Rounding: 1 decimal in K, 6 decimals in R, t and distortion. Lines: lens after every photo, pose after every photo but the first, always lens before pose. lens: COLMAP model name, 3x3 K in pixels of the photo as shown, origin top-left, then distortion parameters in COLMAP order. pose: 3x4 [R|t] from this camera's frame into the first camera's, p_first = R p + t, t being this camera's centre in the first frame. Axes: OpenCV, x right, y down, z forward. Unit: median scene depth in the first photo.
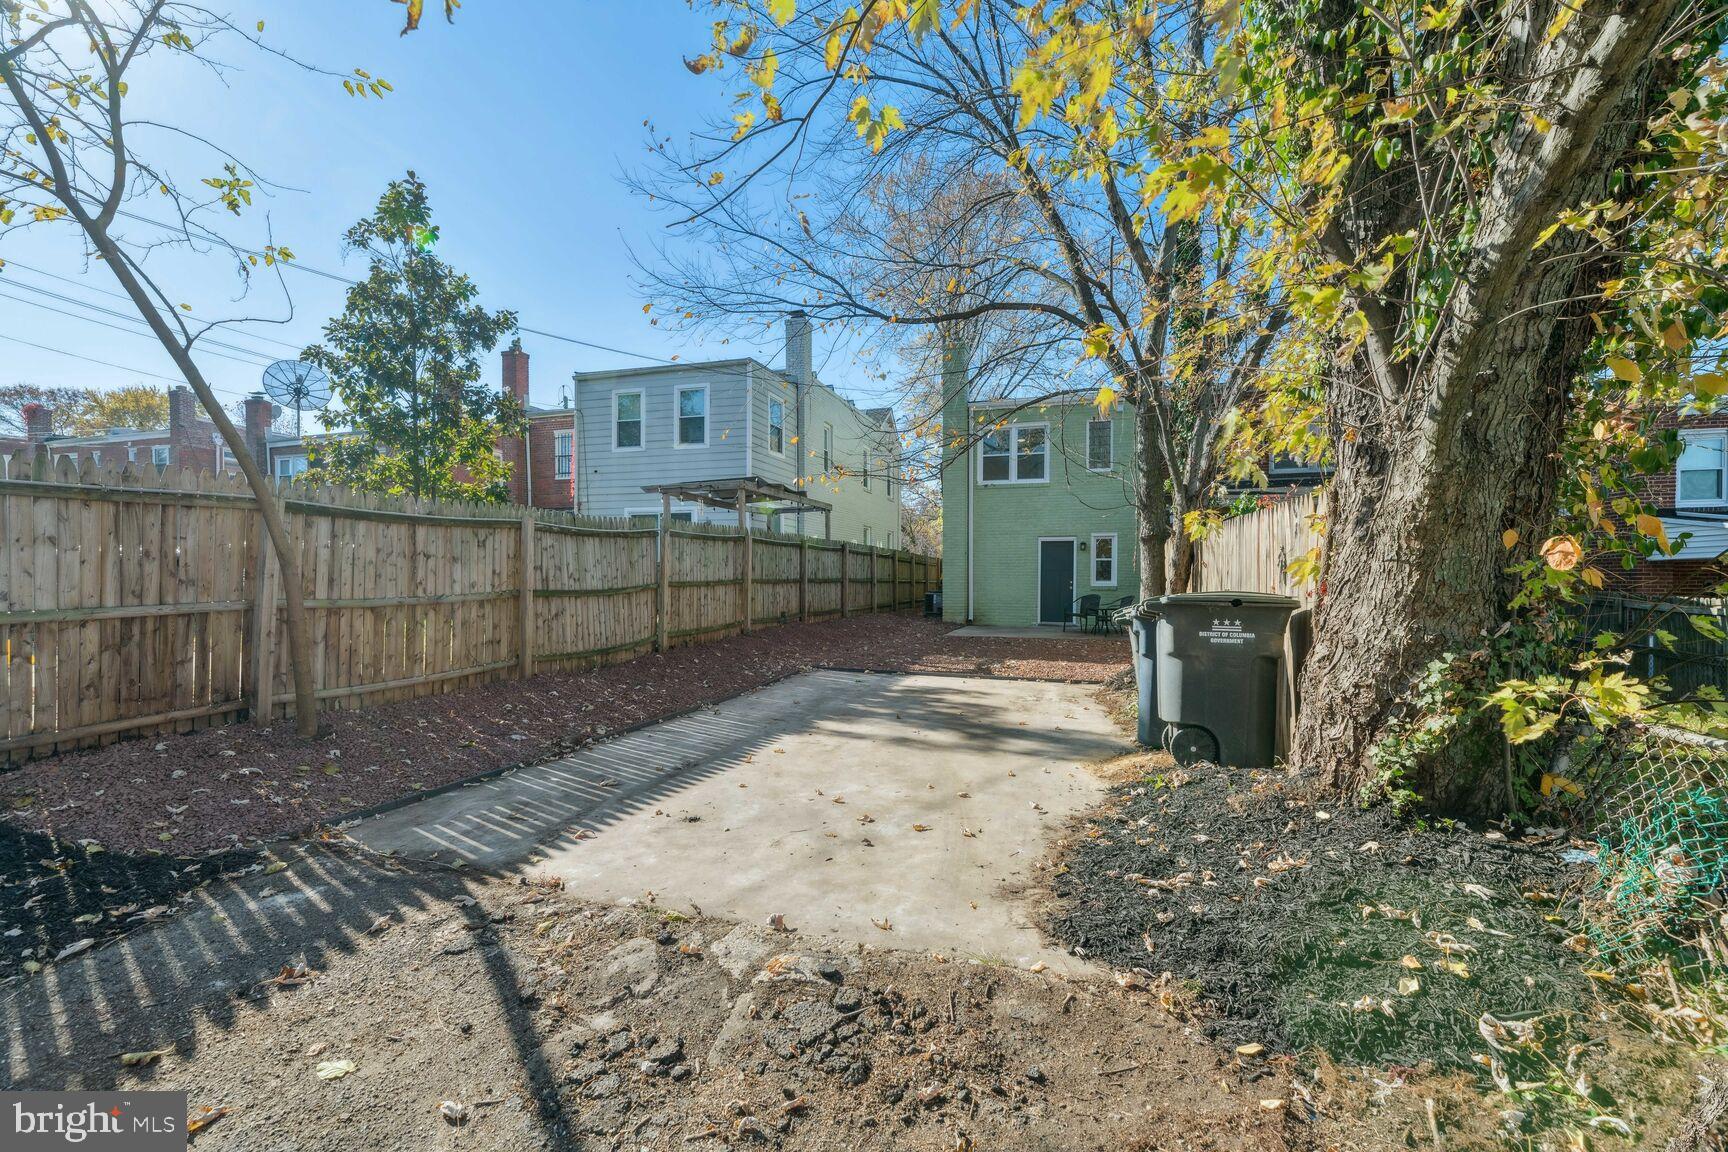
lens RADIAL K [[715.7, 0, 872.7], [0, 715.7, 550.4], [0, 0, 1]] dist [-0.002693, -0.000184]
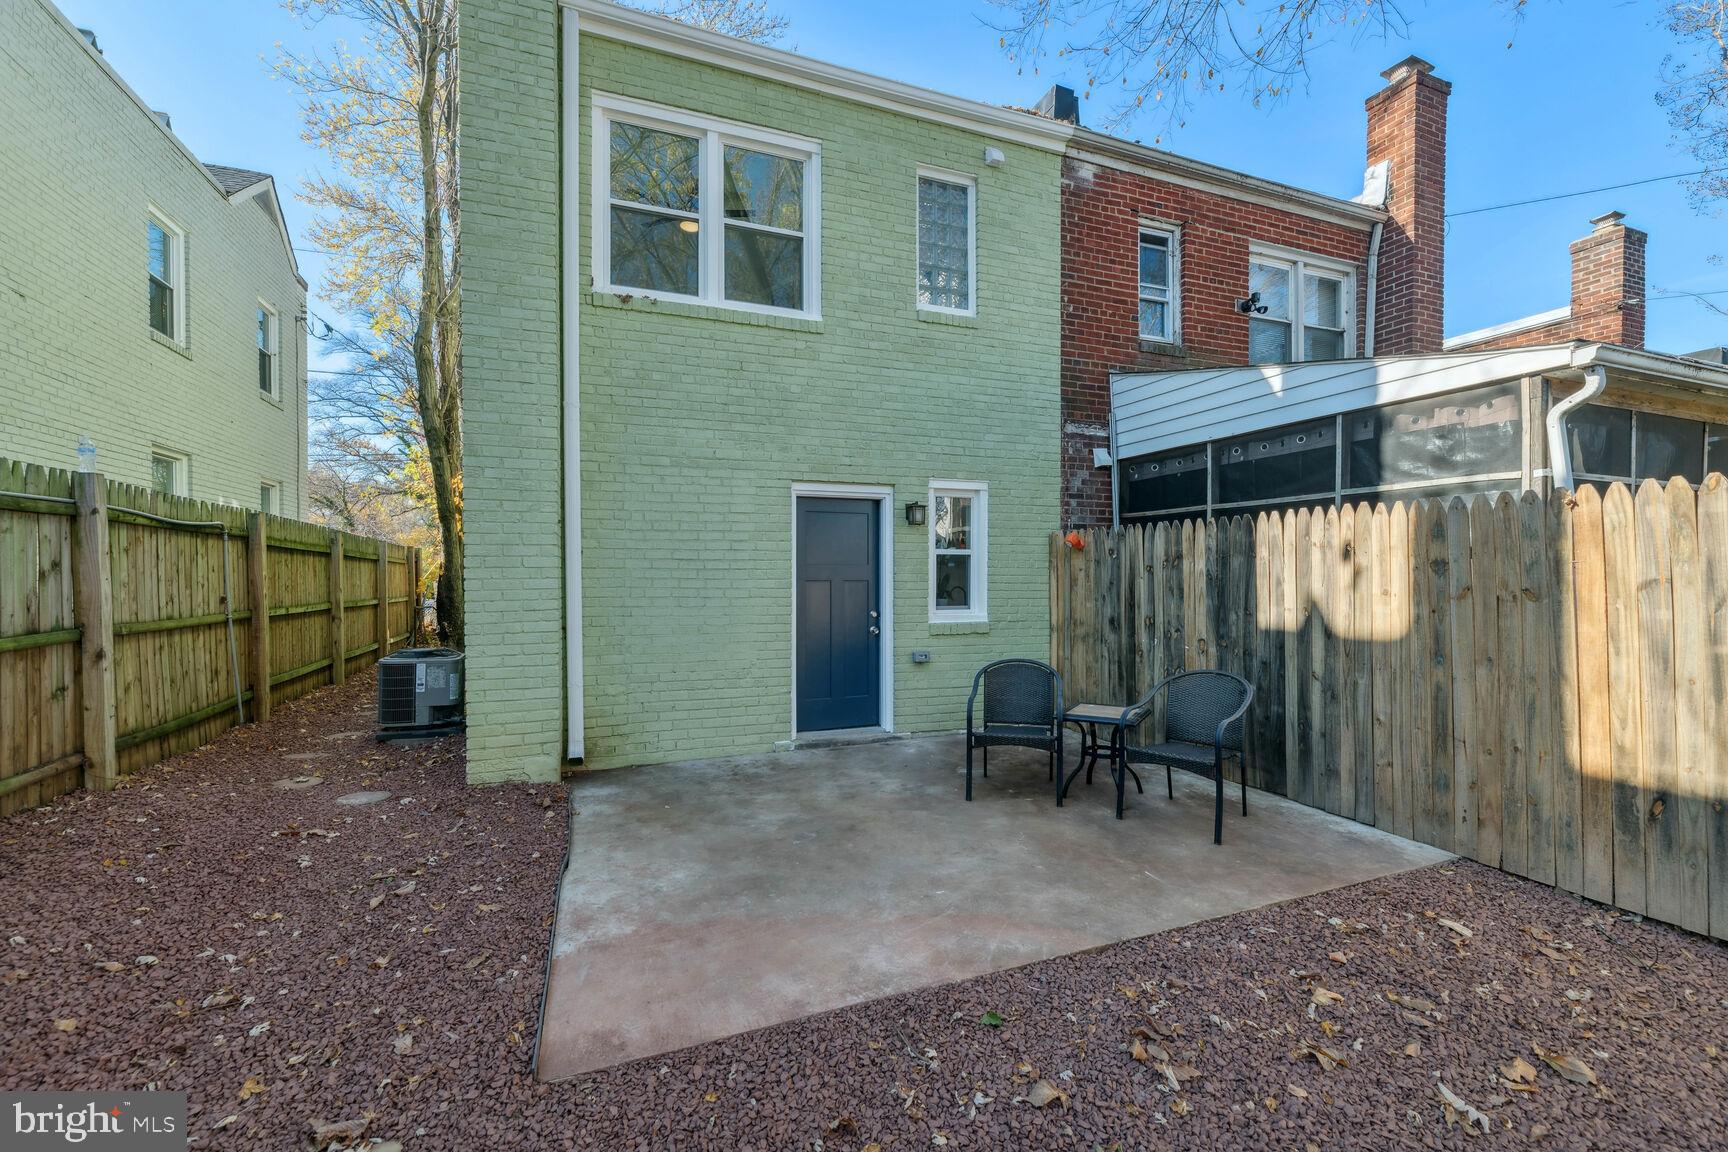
lens RADIAL K [[721.4, 0, 868.8], [0, 721.4, 564.9], [0, 0, 1]] dist [-0.001715, 0.000046]
pose [[0.793865, 0.003816, 0.608083, 0.150568], [-0.018465, 0.999670, 0.017833, 0.034995], [-0.607814, -0.025385, 0.793673, 1.858122]]
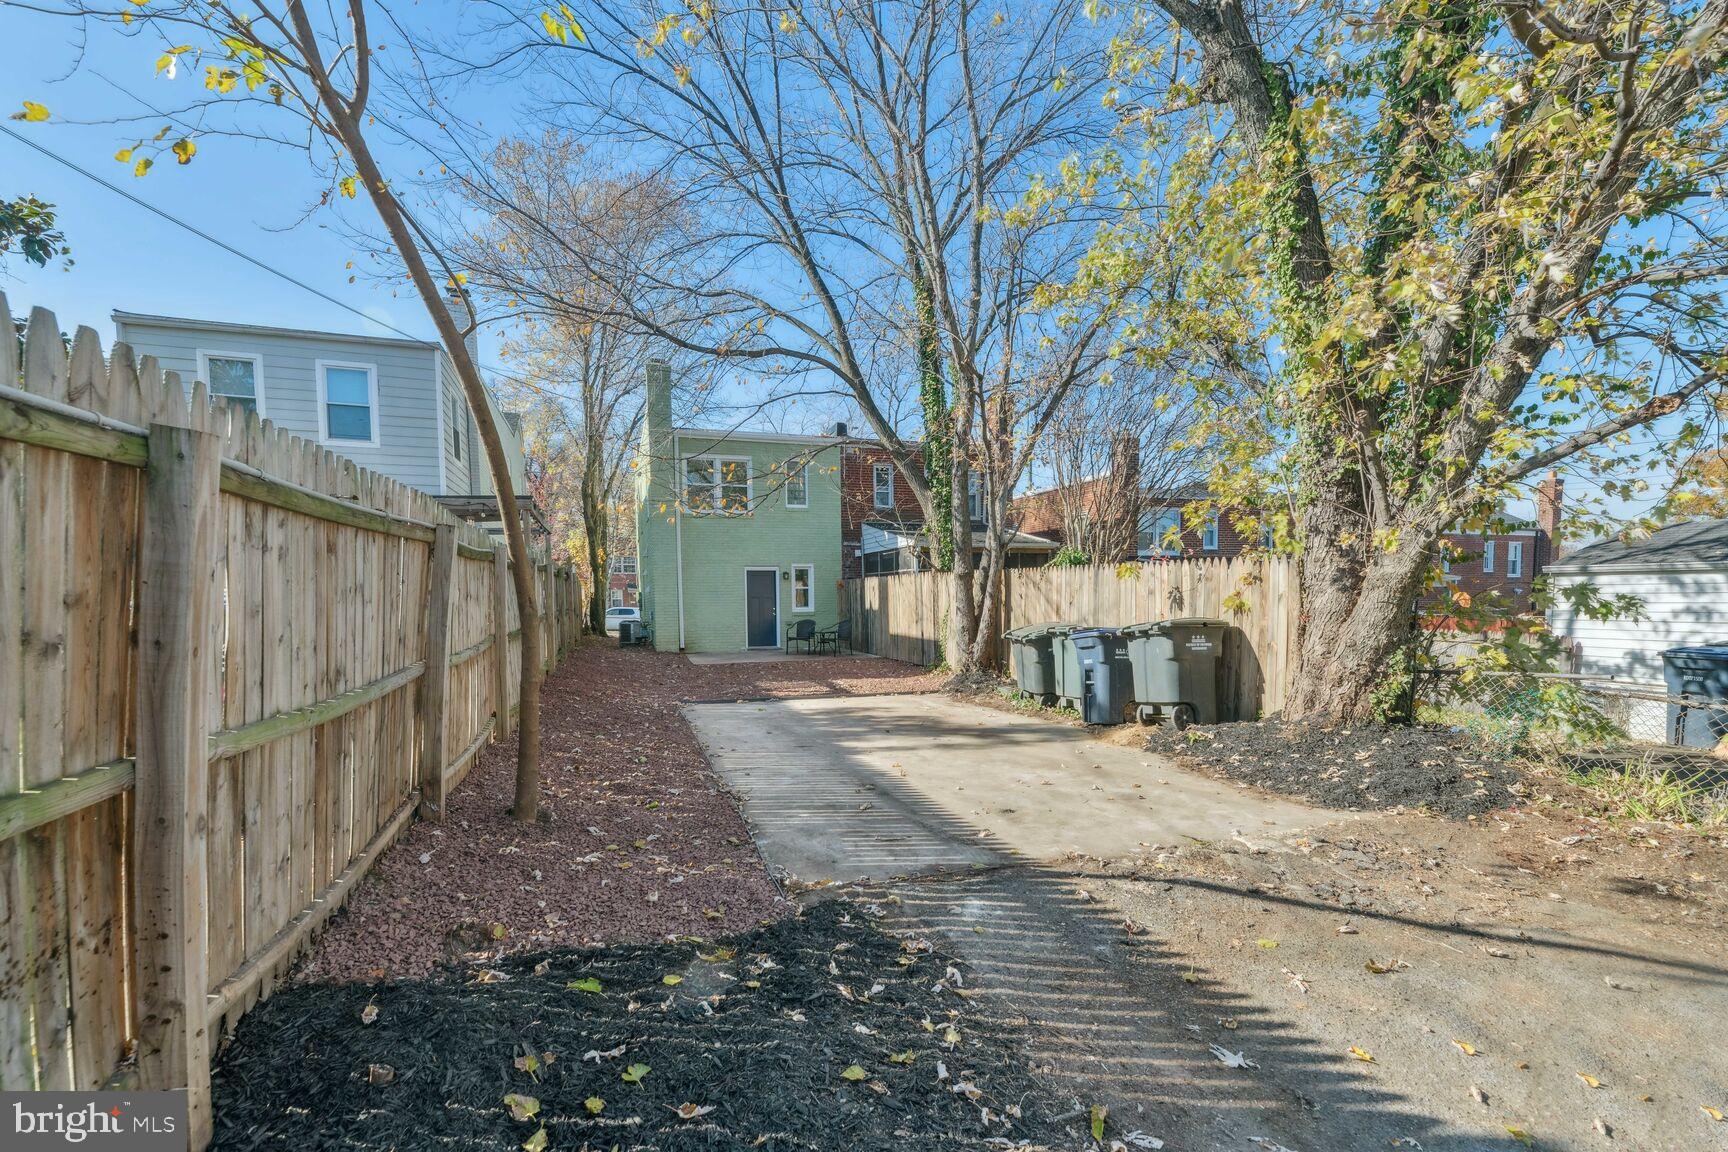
lens RADIAL K [[730.3, 0, 865.5], [0, 730.3, 601.3], [0, 0, 1]] dist [-0.002077, -0.000080]
pose [[0.811777, -0.012463, 0.583835, -0.653471], [-0.009957, 0.999331, 0.035178, -0.018187], [-0.583883, -0.034370, 0.811110, 0.066688]]
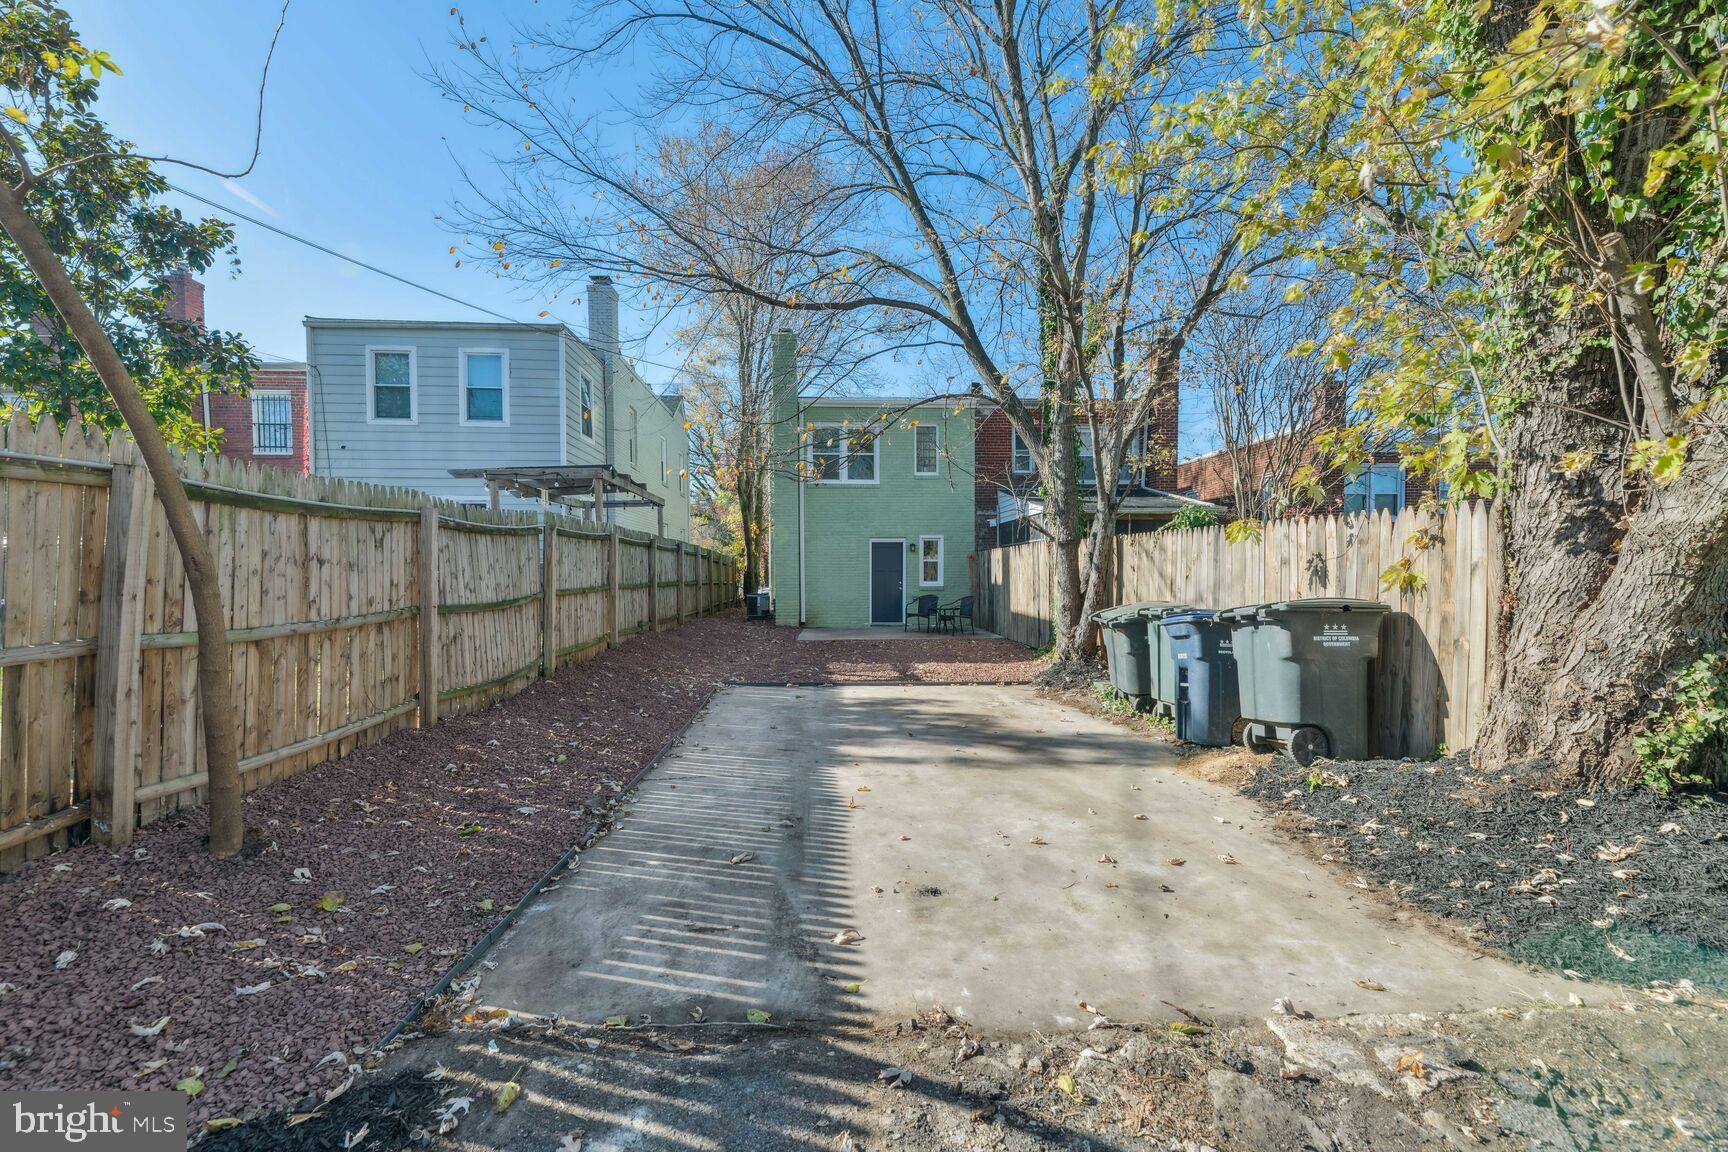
lens RADIAL K [[721.4, 0, 868.8], [0, 721.4, 564.9], [0, 0, 1]] dist [-0.001715, 0.000046]
pose [[0.934734, -0.001061, 0.355346, -0.332729], [-0.006965, 0.999749, 0.021308, -0.006475], [-0.355279, -0.022392, 0.934492, 0.146284]]
